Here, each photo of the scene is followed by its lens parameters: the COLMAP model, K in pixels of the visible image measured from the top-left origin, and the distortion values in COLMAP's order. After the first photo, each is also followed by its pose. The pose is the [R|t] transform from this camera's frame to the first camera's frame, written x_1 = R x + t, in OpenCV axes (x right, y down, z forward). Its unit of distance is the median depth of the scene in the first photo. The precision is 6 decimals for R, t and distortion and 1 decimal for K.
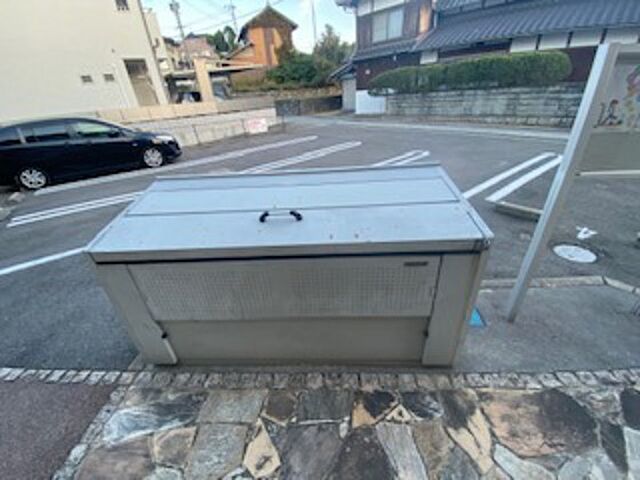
lens RADIAL K [[256.8, 0, 316.4], [0, 256.8, 240.7], [0, 0, 1]] dist [-0.001787, -0.011706]
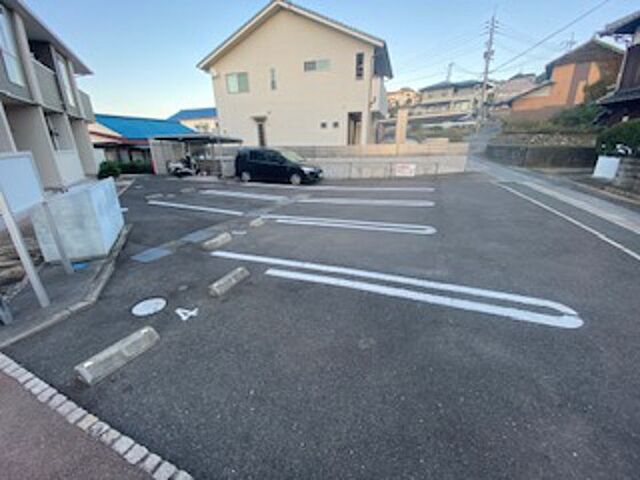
lens RADIAL K [[256.8, 0, 316.4], [0, 256.8, 240.7], [0, 0, 1]] dist [-0.001787, -0.011706]
pose [[0.513813, 0.353712, -0.781591, 0.501940], [-0.440486, 0.890561, 0.113455, -0.152232], [0.736185, 0.285986, 0.613387, 0.177657]]
